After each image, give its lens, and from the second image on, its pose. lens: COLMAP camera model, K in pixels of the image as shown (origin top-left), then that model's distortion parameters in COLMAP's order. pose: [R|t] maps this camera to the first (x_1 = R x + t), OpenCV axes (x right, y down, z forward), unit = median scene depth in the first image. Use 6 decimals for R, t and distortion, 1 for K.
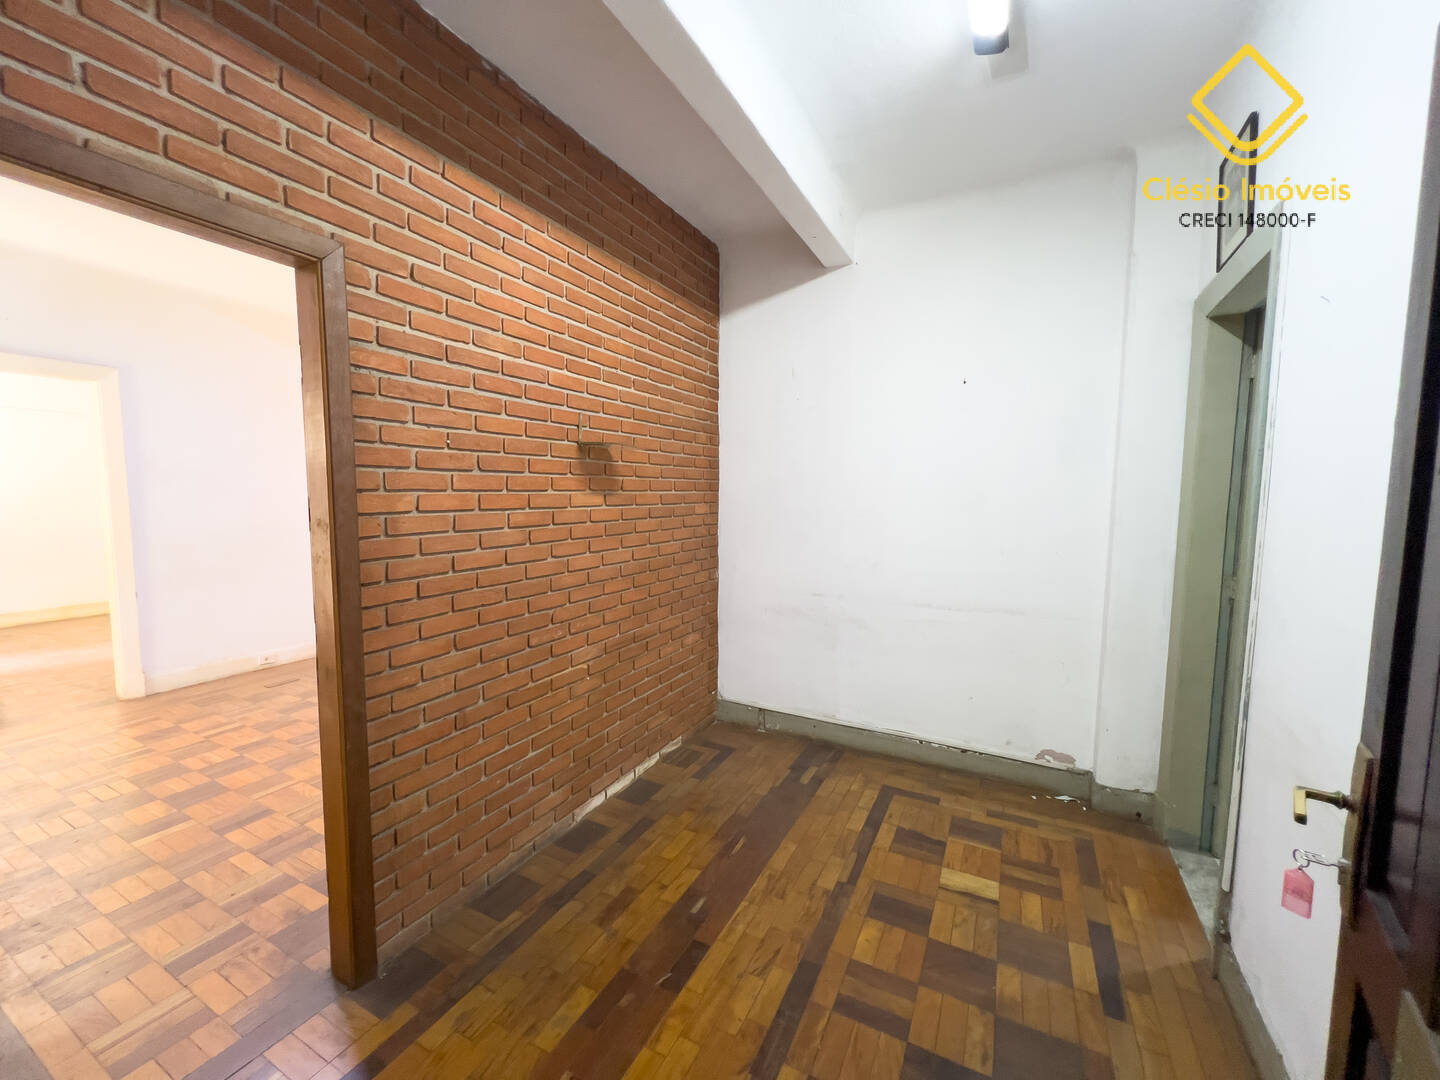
lens RADIAL K [[574.7, 0, 723.4], [0, 574.7, 541.5], [0, 0, 1]] dist [-0.001079, 0.000048]
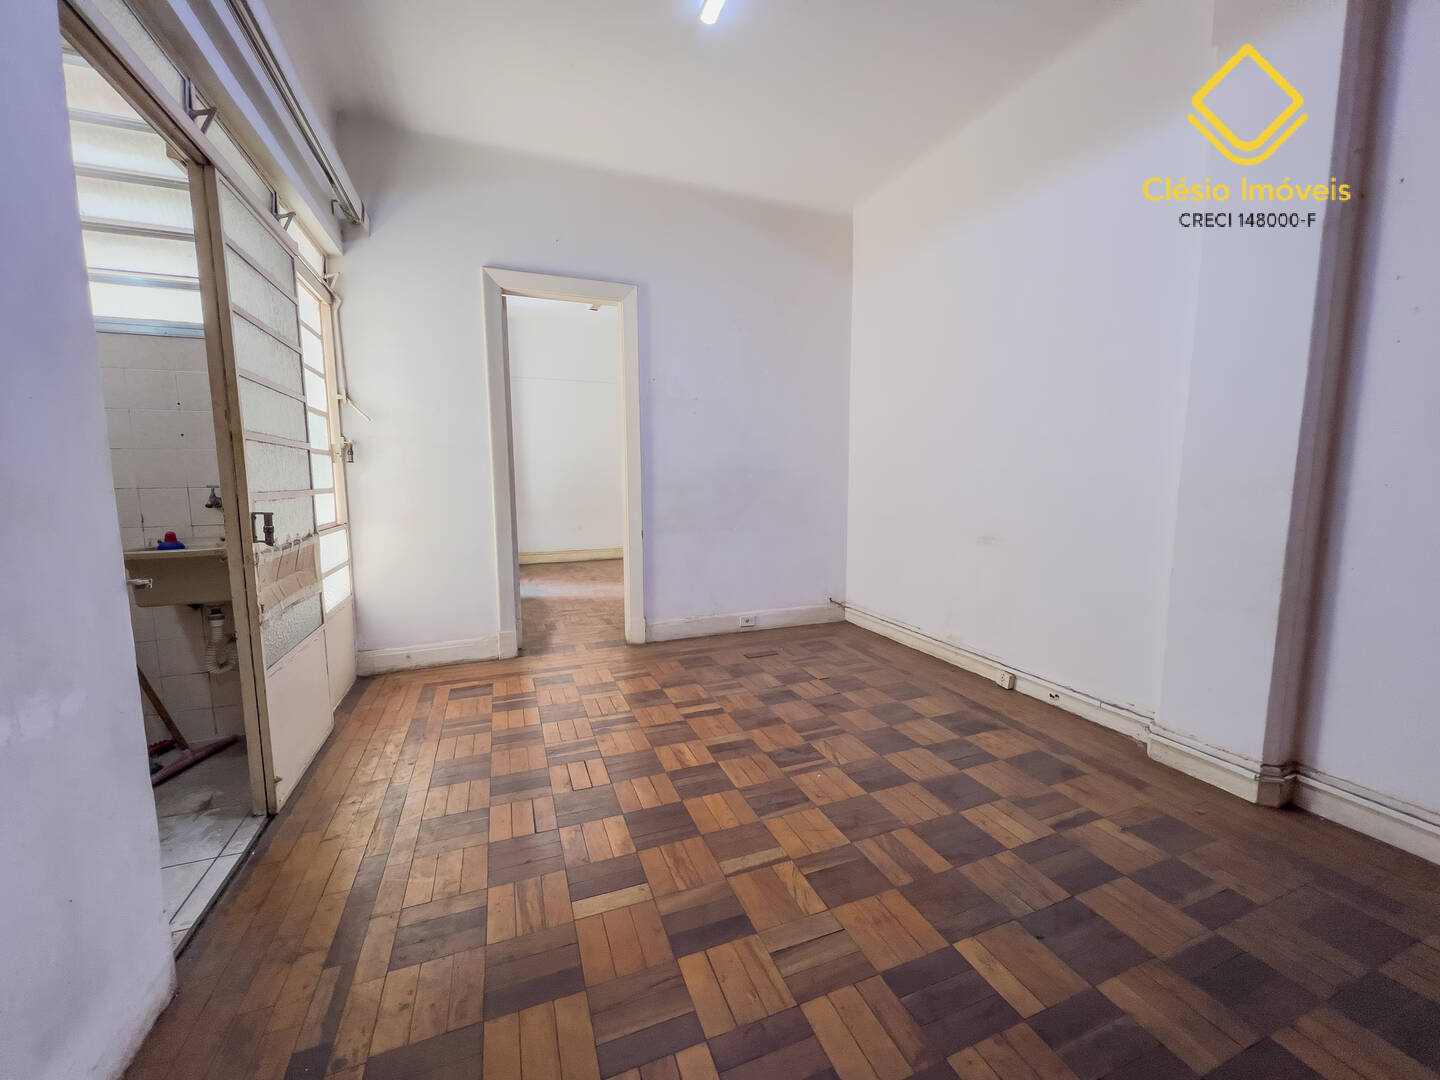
lens RADIAL K [[574.7, 0, 721.4], [0, 574.7, 539.8], [0, 0, 1]] dist [-0.001079, 0.000048]
pose [[0.752398, 0.062758, -0.655712, -0.503368], [-0.046498, 0.998028, 0.042167, 0.090540], [0.657065, -0.001237, 0.753833, 0.611072]]
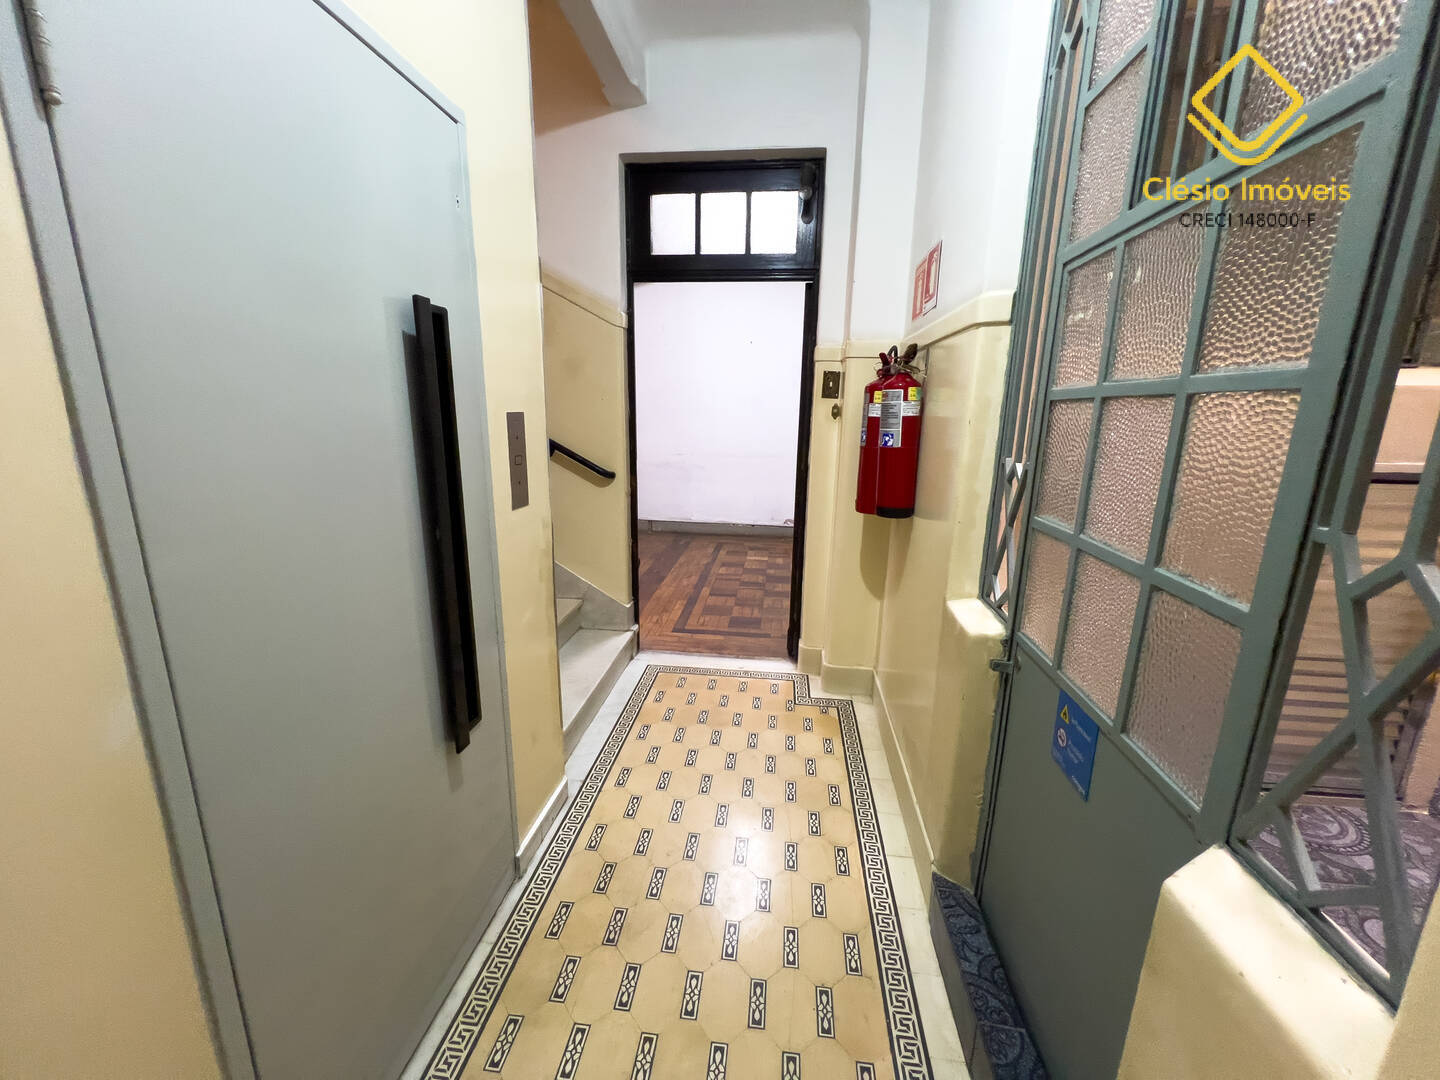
lens RADIAL K [[574.7, 0, 719.4], [0, 574.7, 539.0], [0, 0, 1]] dist [-0.001079, 0.000048]
pose [[0.936823, -0.073033, 0.342095, -0.505967], [0.022546, 0.988535, 0.149299, 0.119602], [-0.349076, -0.132154, 0.927729, -1.101380]]
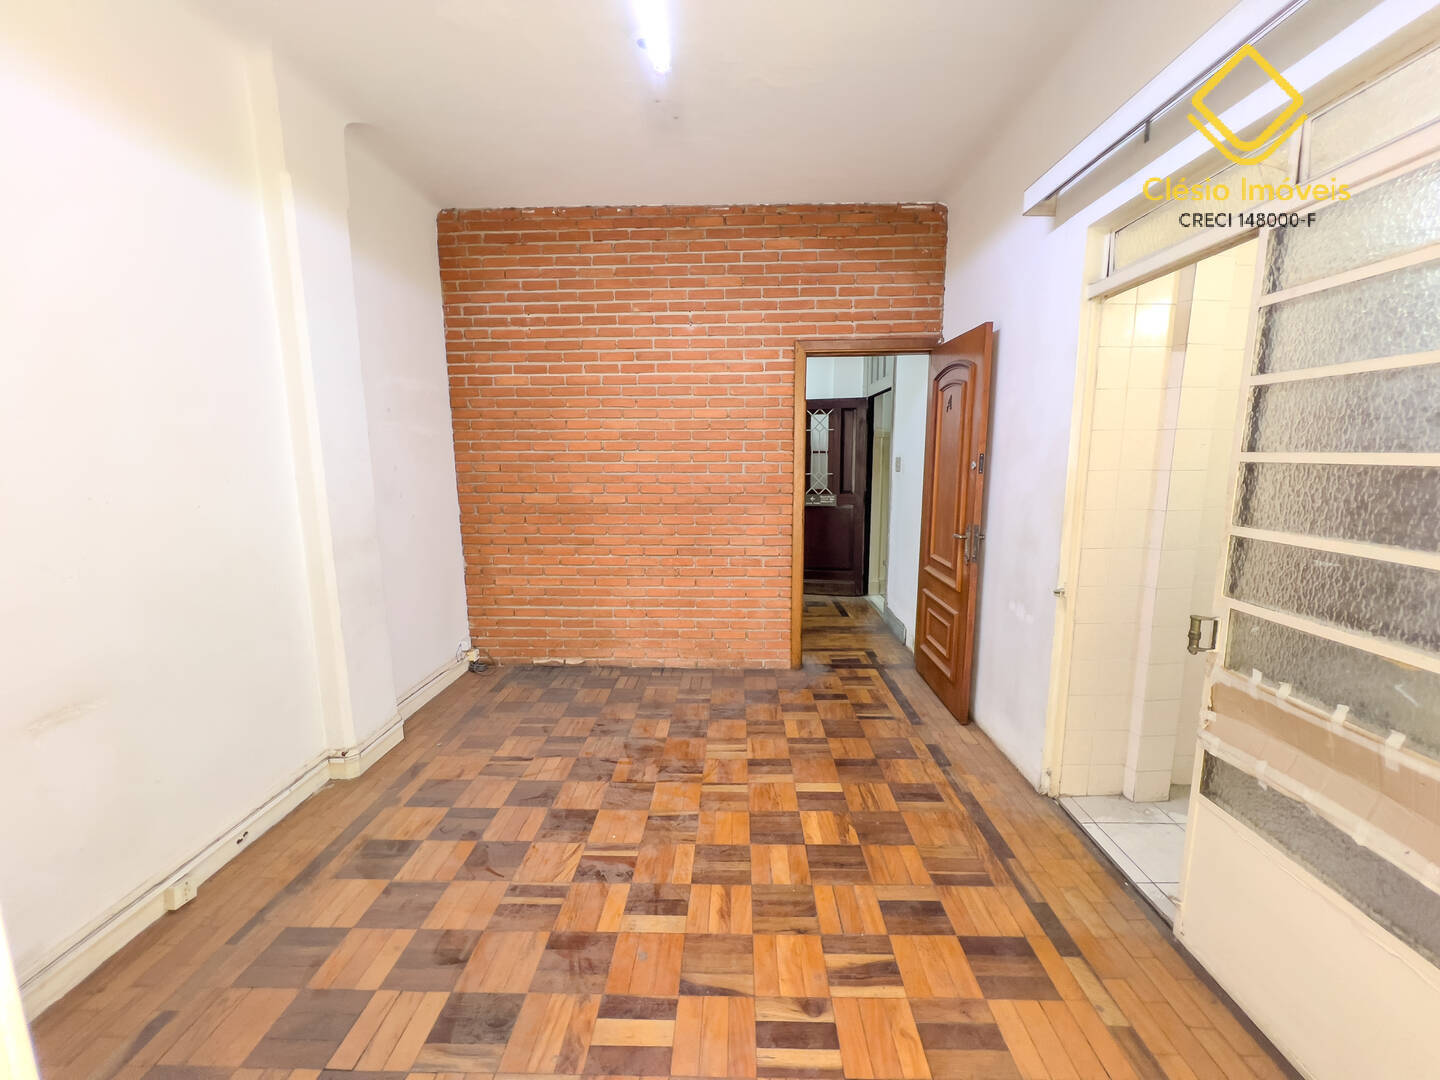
lens RADIAL K [[574.7, 0, 721.9], [0, 574.7, 540.4], [0, 0, 1]] dist [-0.001079, 0.000048]
pose [[-0.440071, -0.139091, 0.887125, -1.738798], [0.080495, 0.977843, 0.193245, -0.134842], [-0.894348, 0.156450, -0.419125, 1.510177]]
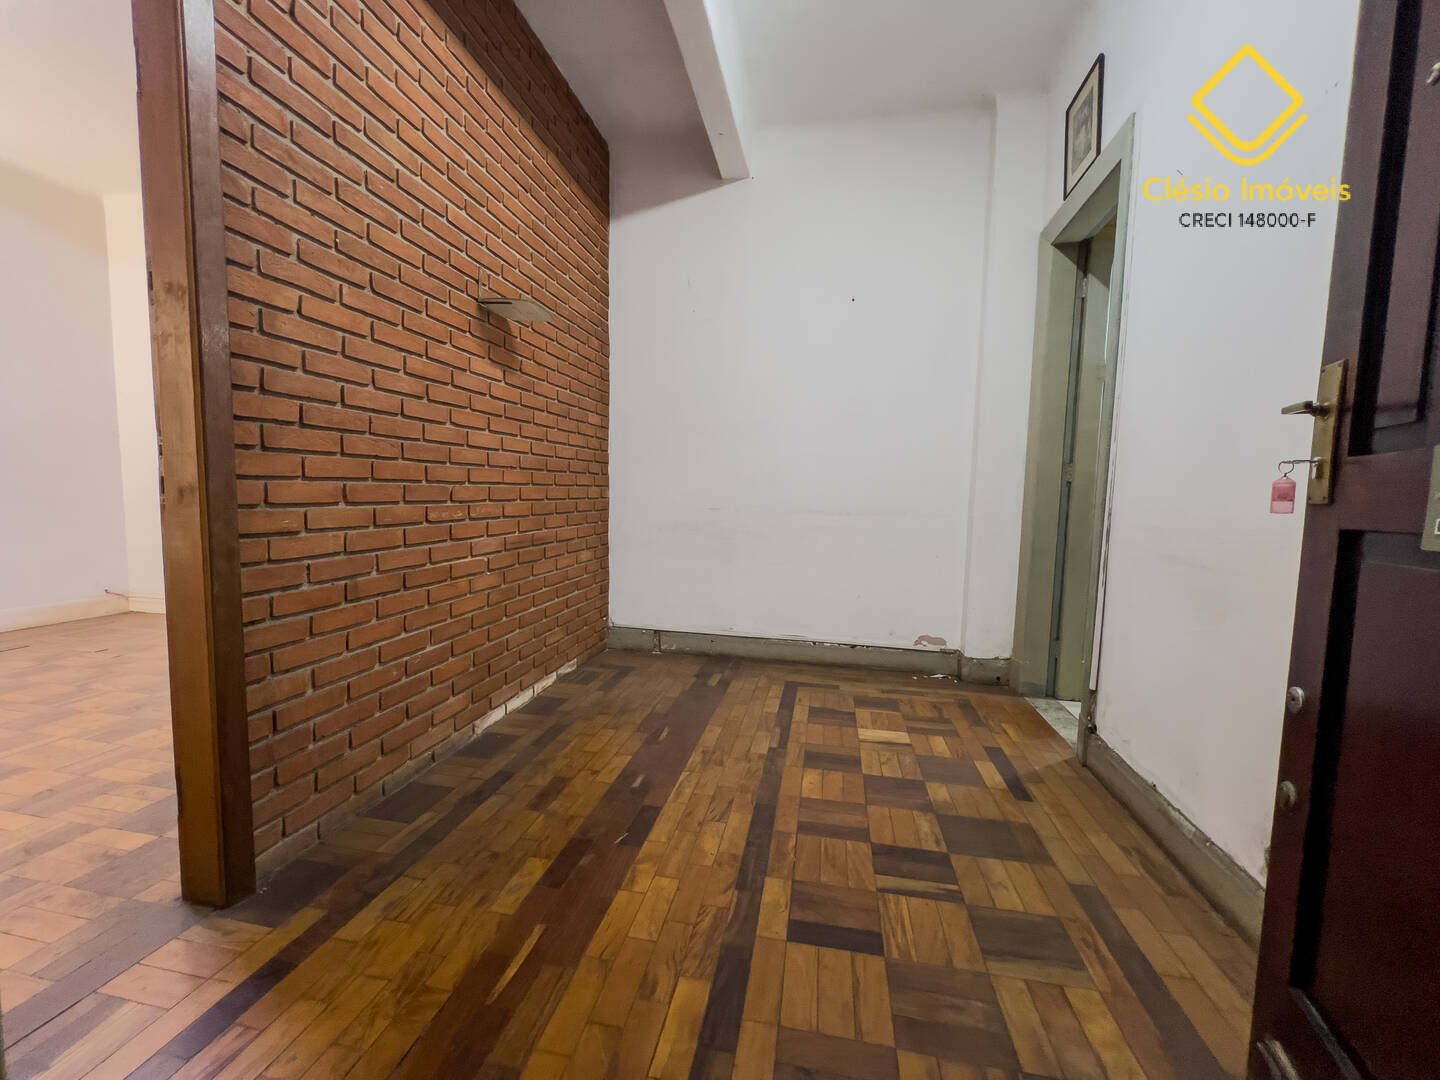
lens RADIAL K [[574.7, 0, 724.1], [0, 574.7, 542.0], [0, 0, 1]] dist [-0.001079, 0.000048]
pose [[0.958823, -0.011041, 0.283789, -0.142988], [0.009819, 0.999935, 0.005731, 0.195756], [-0.283834, -0.002708, 0.958870, 0.044092]]
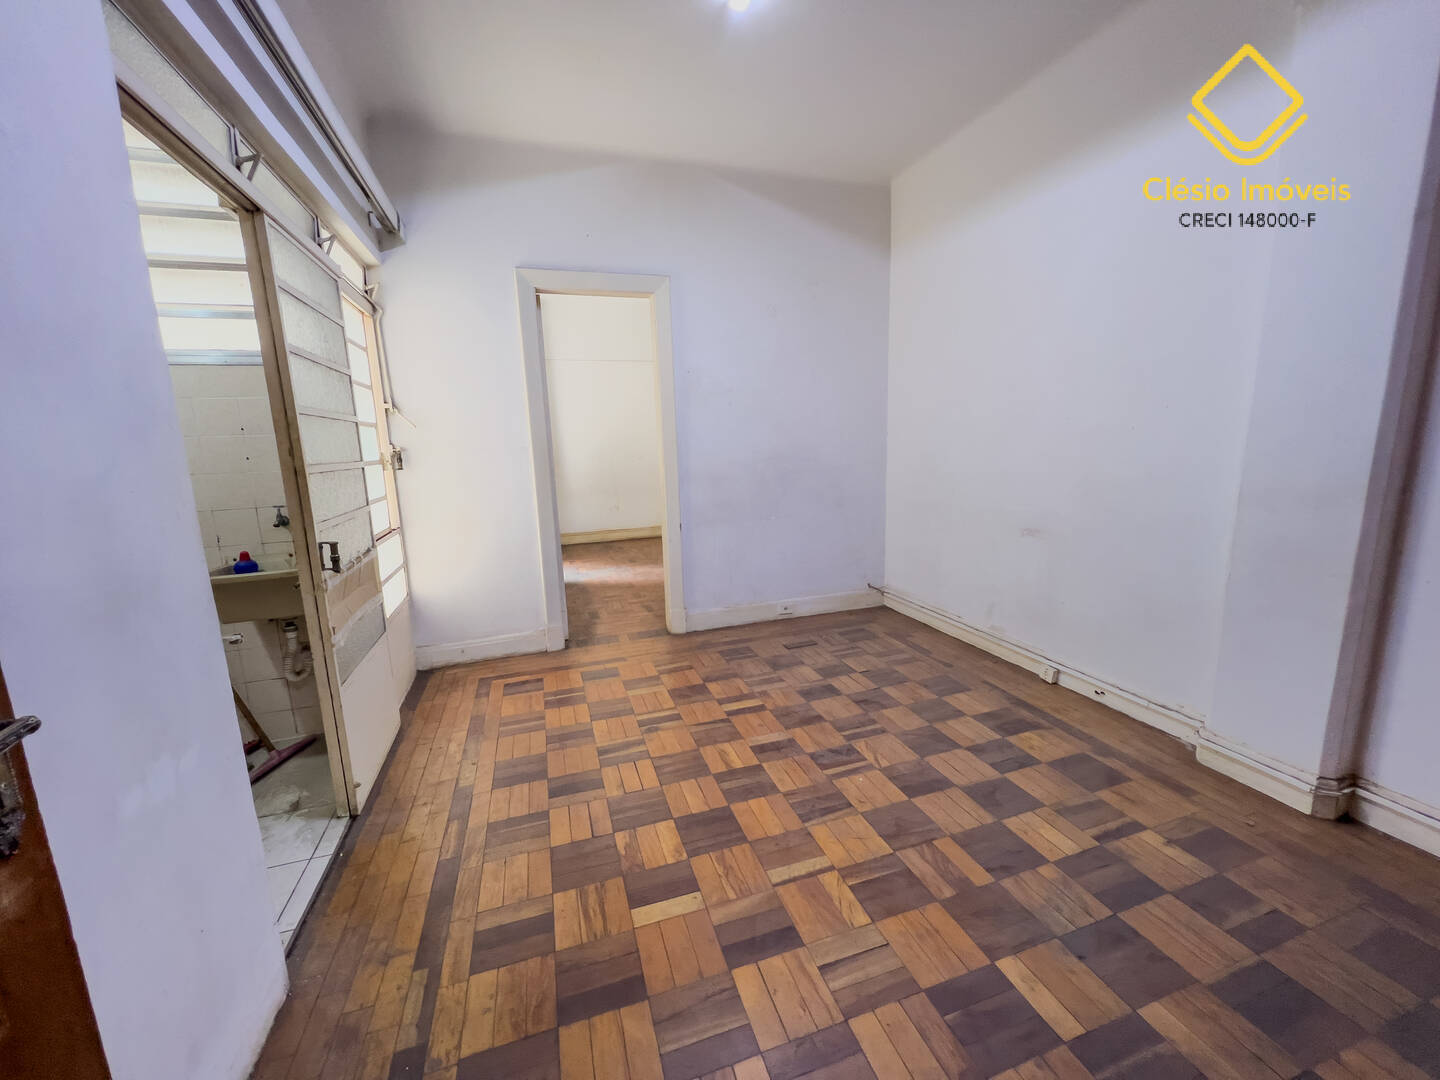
lens RADIAL K [[574.7, 0, 721.4], [0, 574.7, 540.2], [0, 0, 1]] dist [-0.001079, 0.000048]
pose [[0.713678, 0.091961, -0.694411, -0.508467], [-0.022458, 0.993839, 0.108533, 0.015363], [0.700113, -0.061862, 0.711347, 0.598460]]
